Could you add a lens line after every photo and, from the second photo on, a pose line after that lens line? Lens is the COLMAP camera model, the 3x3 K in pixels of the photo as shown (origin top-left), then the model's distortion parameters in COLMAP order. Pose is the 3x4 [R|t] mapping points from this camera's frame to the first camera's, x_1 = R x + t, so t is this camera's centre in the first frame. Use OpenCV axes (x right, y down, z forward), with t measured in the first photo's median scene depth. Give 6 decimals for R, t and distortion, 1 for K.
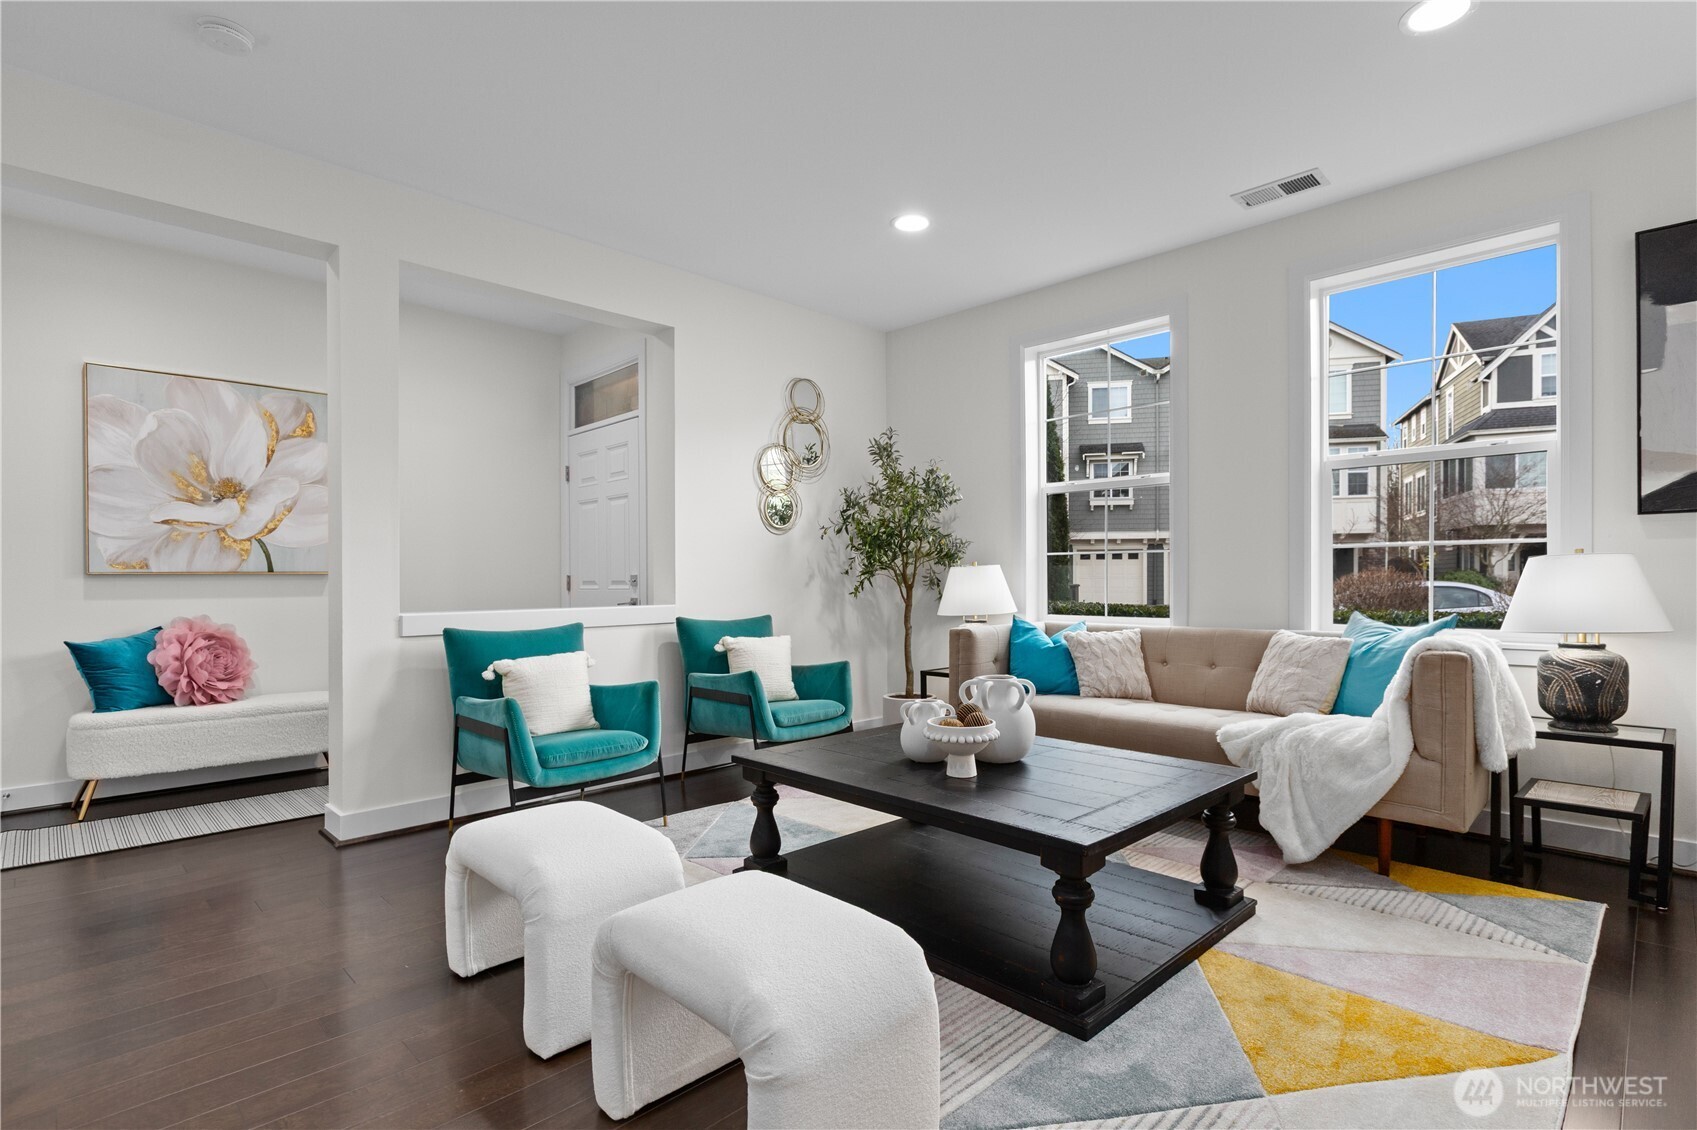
lens RADIAL K [[870.1, 0, 848.5], [0, 870.1, 565.0], [0, 0, 1]] dist [0.003999, 0.000773]
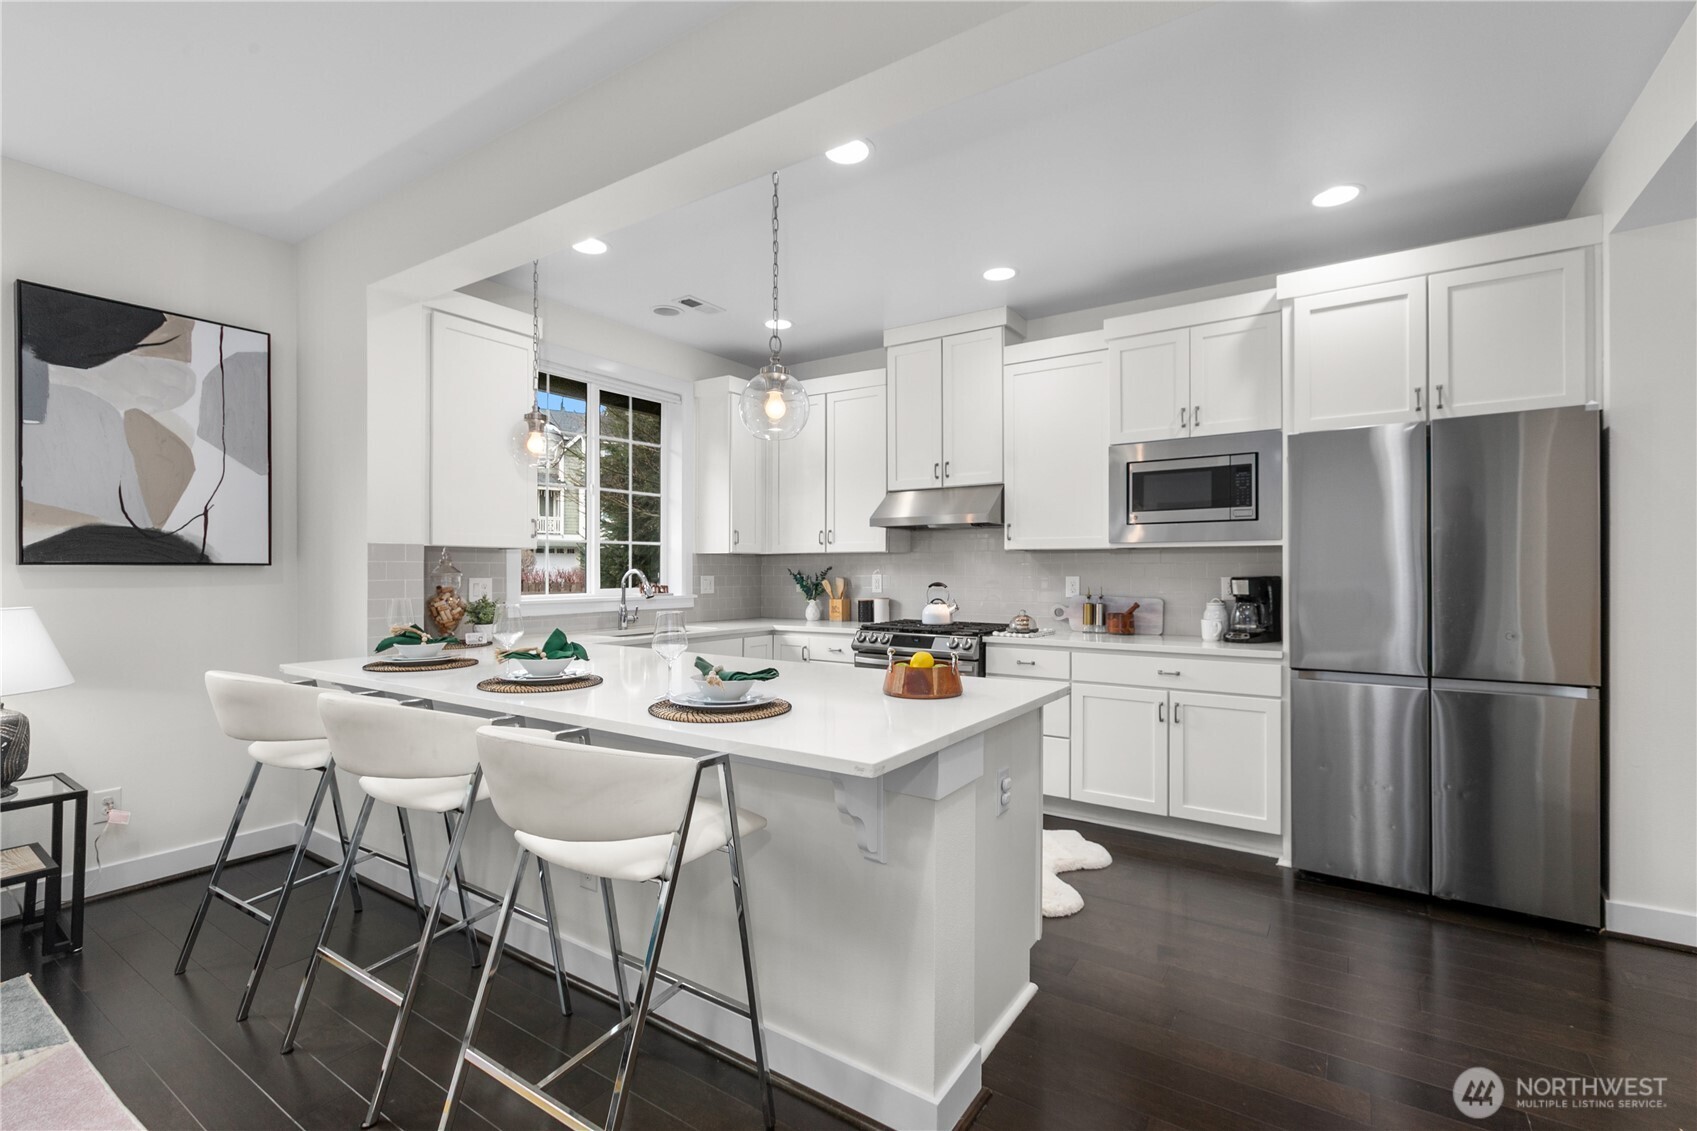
lens RADIAL K [[753.1, 0, 844.9], [0, 753.1, 578.8], [0, 0, 1]] dist [-0.002581, -0.000563]
pose [[-0.166316, -0.000081, 0.986073, -0.086605], [0.002704, 0.999996, 0.000538, -0.040628], [-0.986069, 0.002756, -0.166315, 0.222414]]
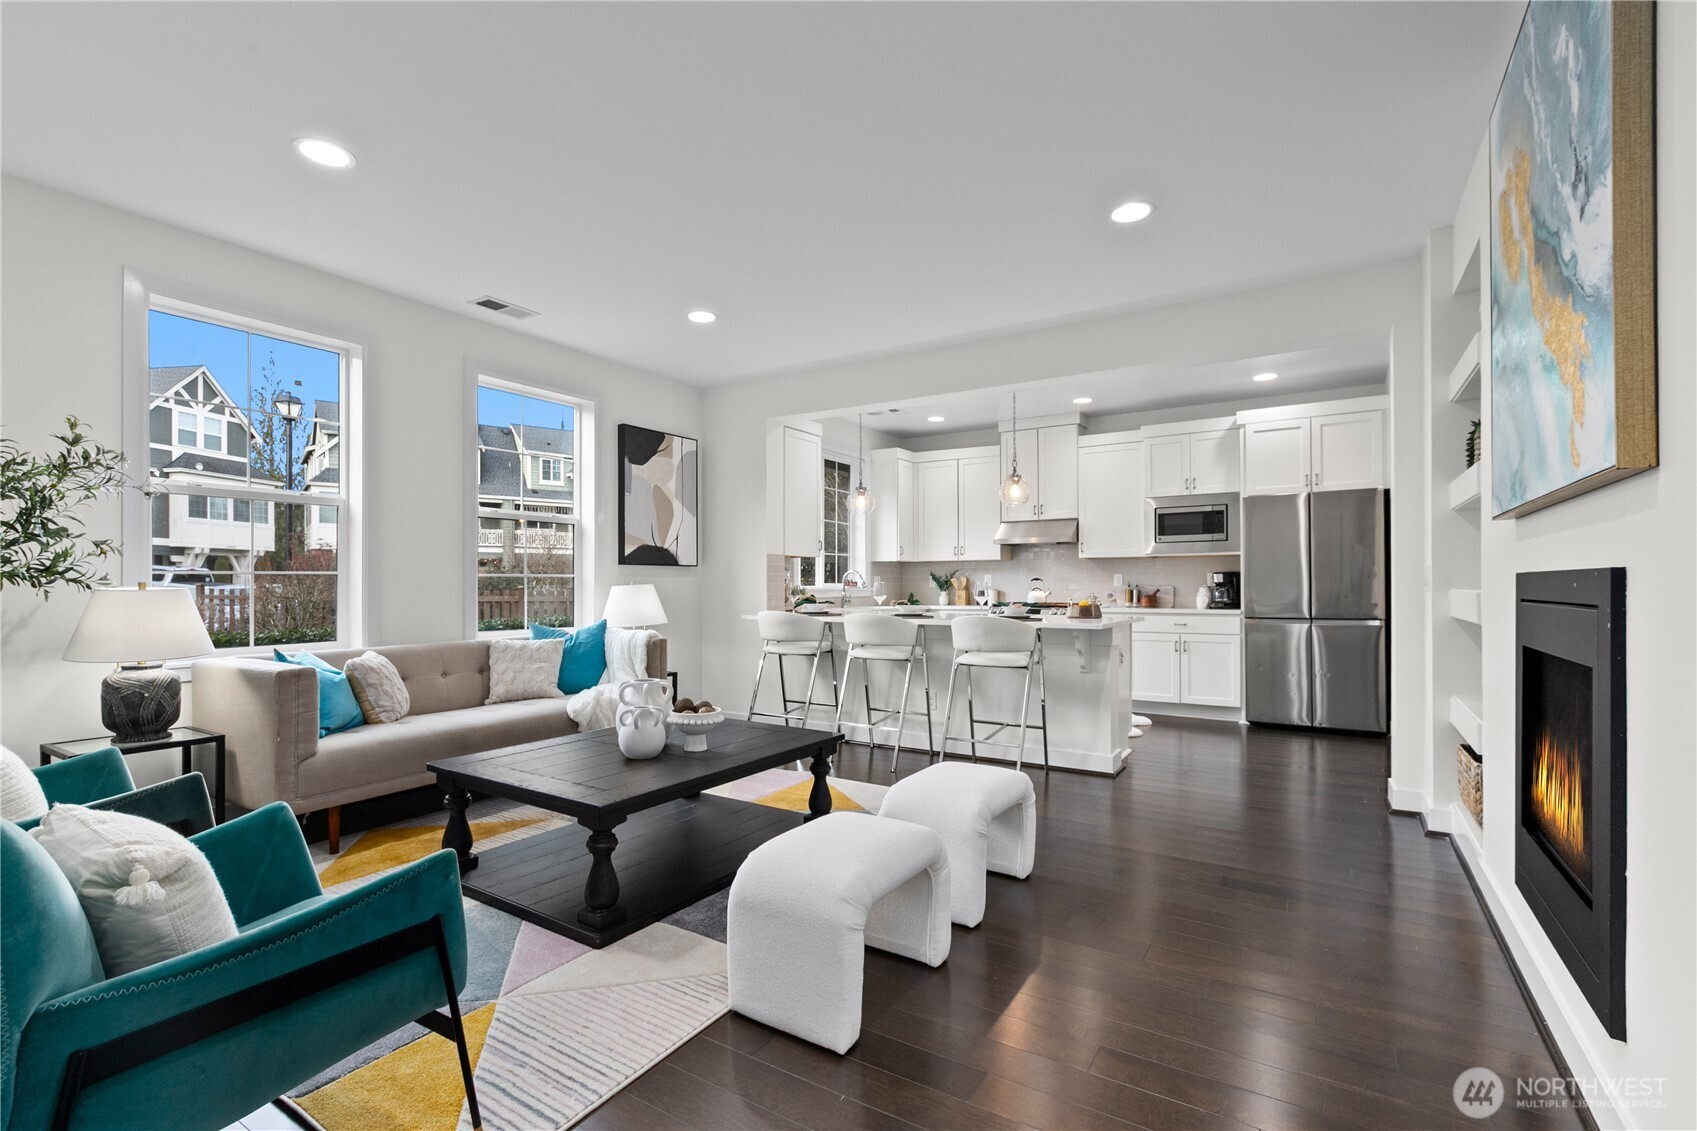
lens RADIAL K [[768.7, 0, 843.6], [0, 768.7, 590.1], [0, 0, 1]] dist [-0.000092, 0.000021]
pose [[-0.205906, 0.004985, 0.978559, -0.901936], [0.006705, 0.999971, -0.003683, 0.008111], [-0.978549, 0.005803, -0.205933, 0.872737]]
